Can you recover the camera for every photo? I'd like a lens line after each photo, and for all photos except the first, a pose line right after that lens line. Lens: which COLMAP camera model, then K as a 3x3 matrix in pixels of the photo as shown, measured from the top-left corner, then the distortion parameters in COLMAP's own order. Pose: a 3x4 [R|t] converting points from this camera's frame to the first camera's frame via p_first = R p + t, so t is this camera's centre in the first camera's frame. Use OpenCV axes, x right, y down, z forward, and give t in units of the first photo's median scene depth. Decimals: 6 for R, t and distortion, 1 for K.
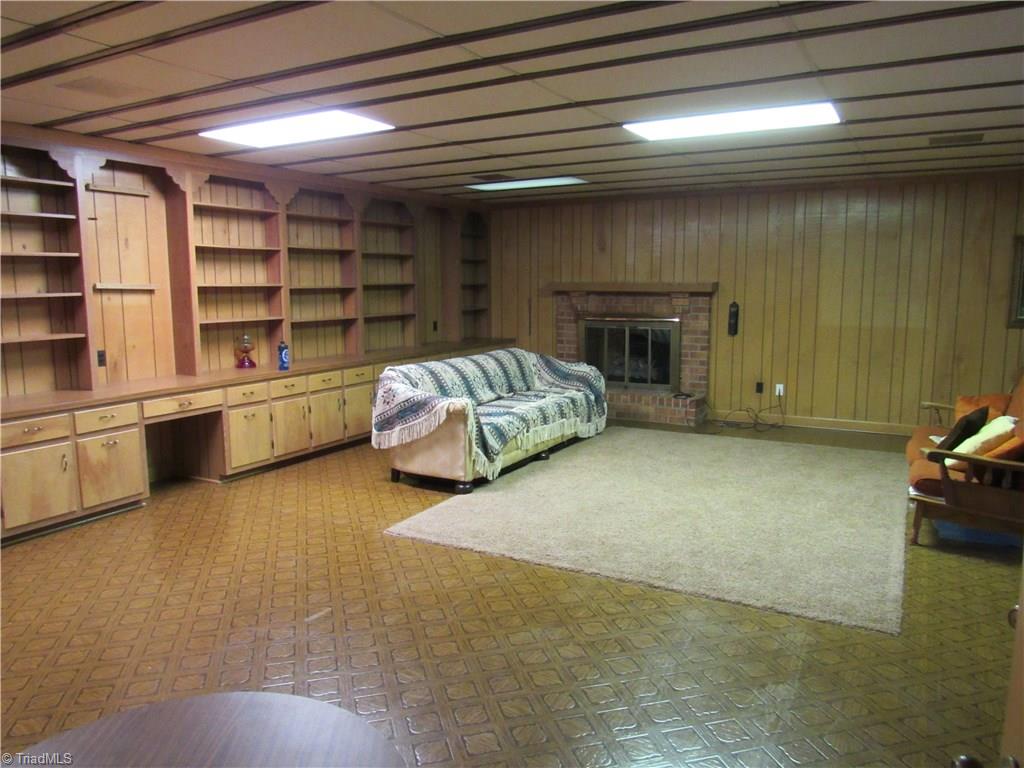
lens RADIAL K [[734.3, 0, 508.8], [0, 734.3, 382.2], [0, 0, 1]] dist [-0.022820, 0.011284]
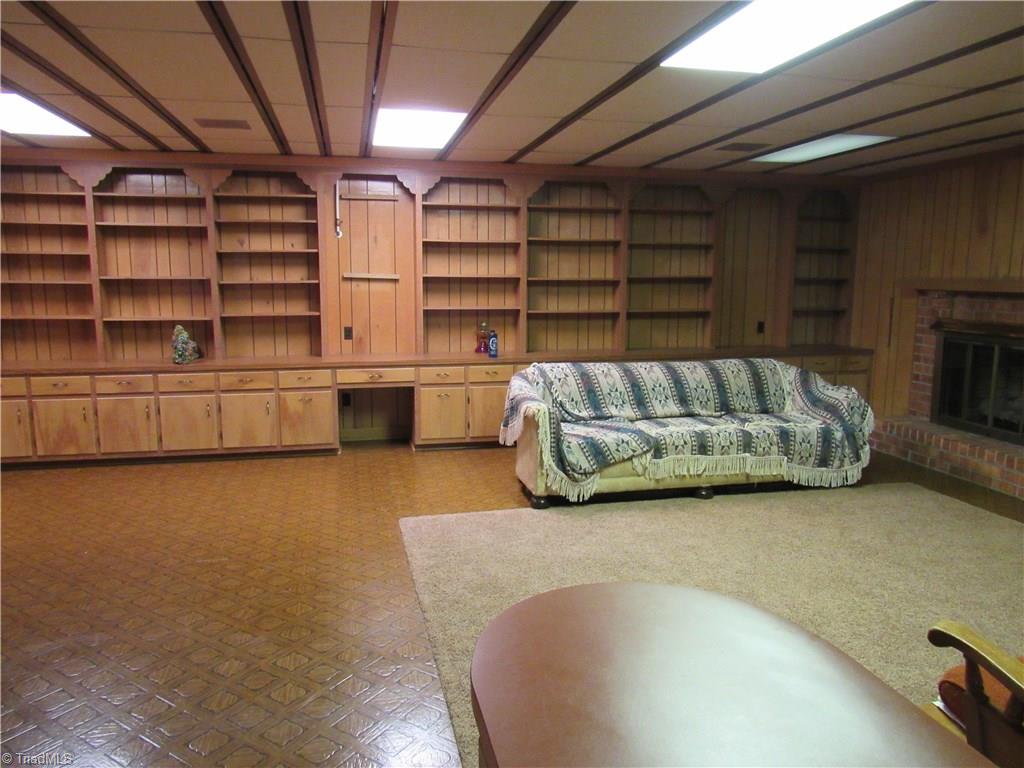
lens RADIAL K [[734.3, 0, 512.0], [0, 734.3, 384.0], [0, 0, 1]] dist [-0.022820, 0.011284]
pose [[0.674595, 0.115607, -0.729079, 0.489911], [-0.106373, 0.992576, 0.058966, -0.044207], [0.730484, 0.037776, 0.681884, 0.307974]]
